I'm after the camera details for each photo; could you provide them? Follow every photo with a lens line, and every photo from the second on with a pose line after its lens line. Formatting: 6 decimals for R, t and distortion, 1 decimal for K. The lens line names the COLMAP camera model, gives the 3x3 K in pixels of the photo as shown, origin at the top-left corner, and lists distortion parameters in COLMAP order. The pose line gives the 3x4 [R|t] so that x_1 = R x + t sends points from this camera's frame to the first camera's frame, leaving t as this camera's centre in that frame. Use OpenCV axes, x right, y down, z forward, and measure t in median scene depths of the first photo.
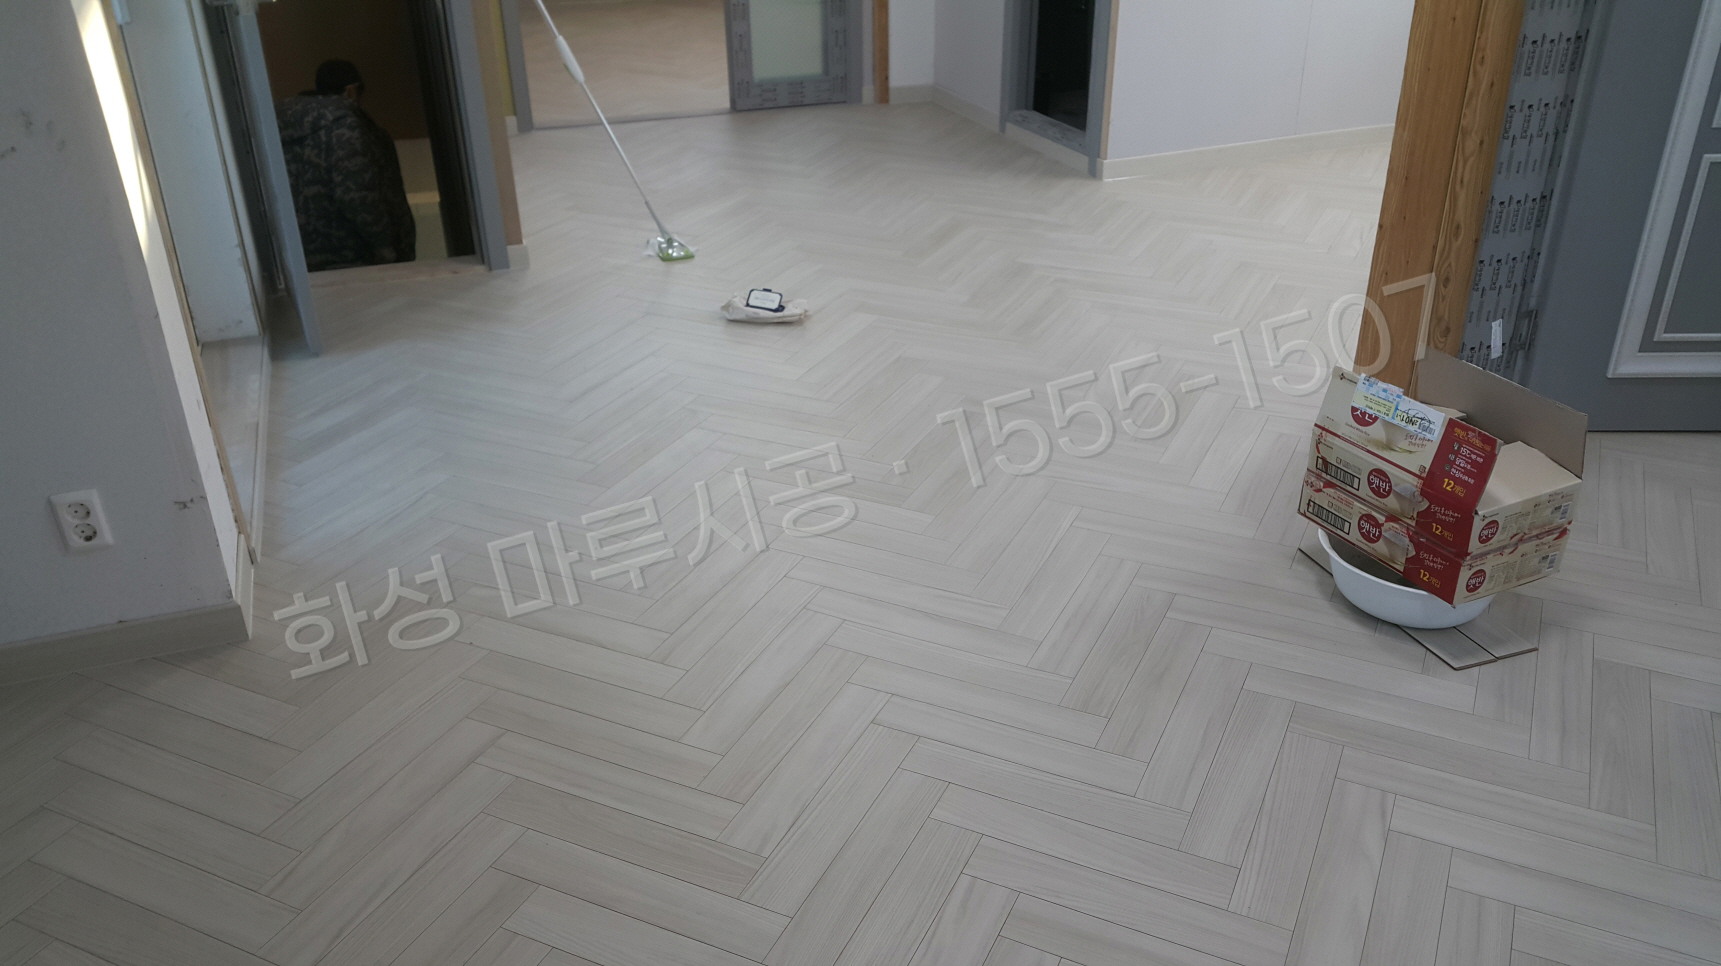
lens RADIAL K [[1419.1, 0, 857.2], [0, 1419.1, 483.5], [0, 0, 1]] dist [-0.010644, -0.004017]
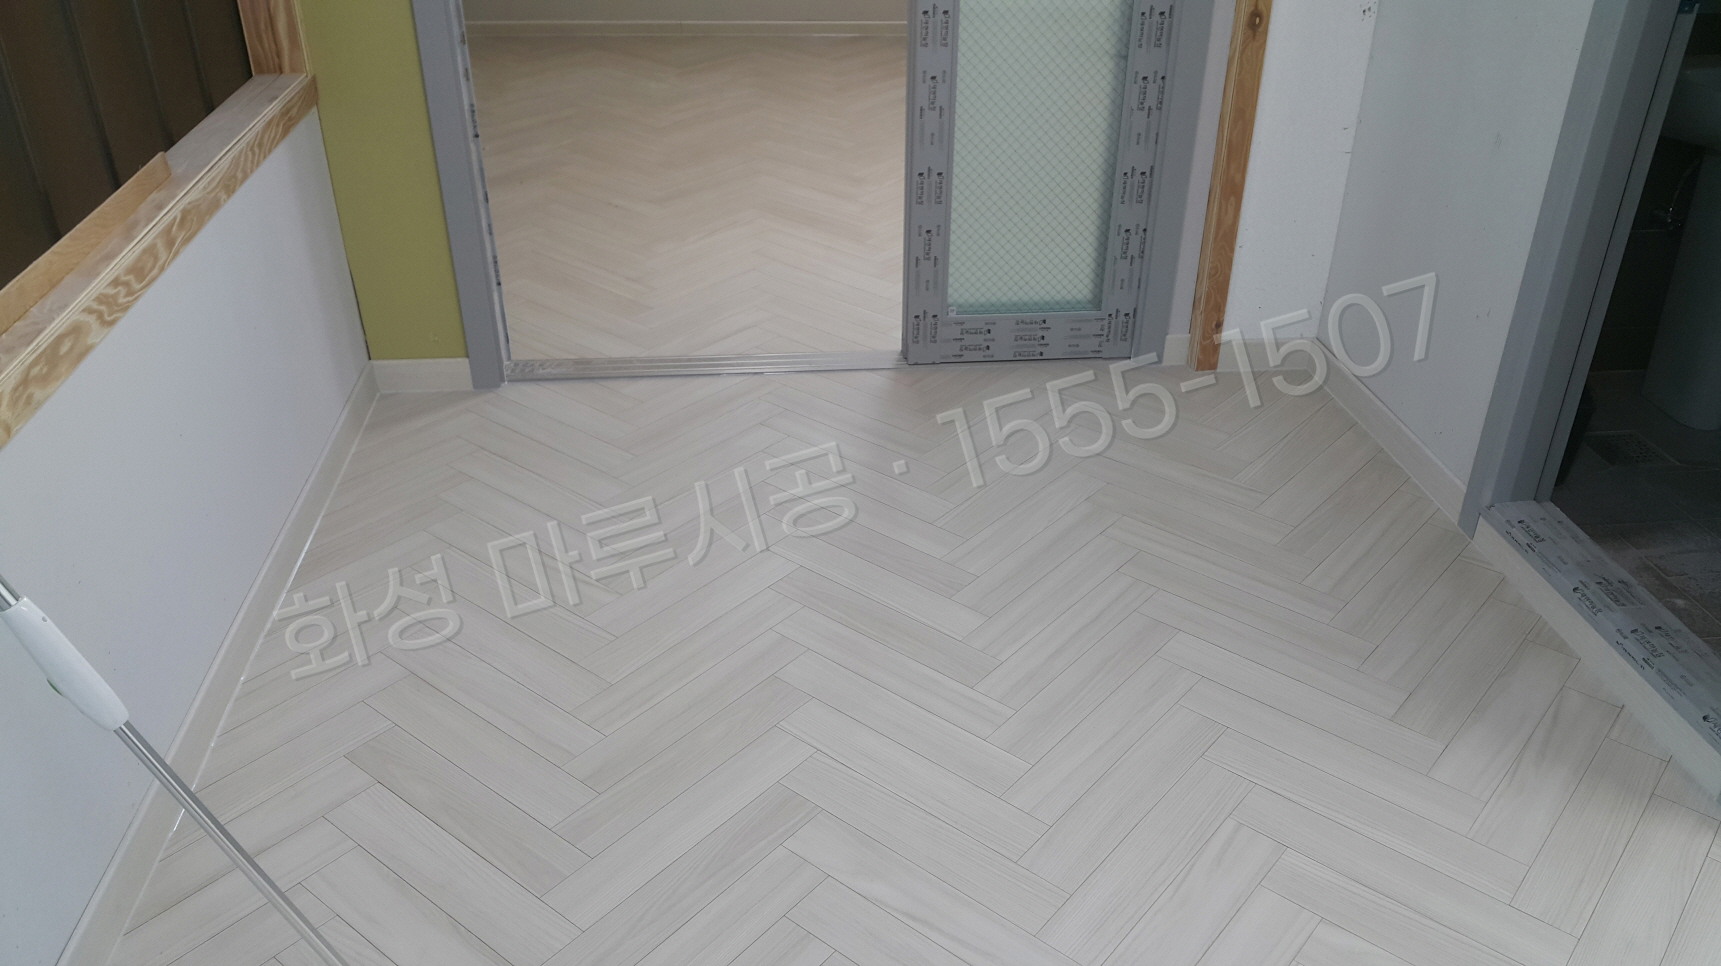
lens RADIAL K [[1419.1, 0, 869.9], [0, 1419.1, 483.2], [0, 0, 1]] dist [-0.010644, -0.004017]
pose [[0.978033, 0.130578, -0.162483, -0.010577], [-0.119352, 0.989856, 0.077075, -0.256238], [0.170899, -0.055989, 0.983697, 0.491397]]
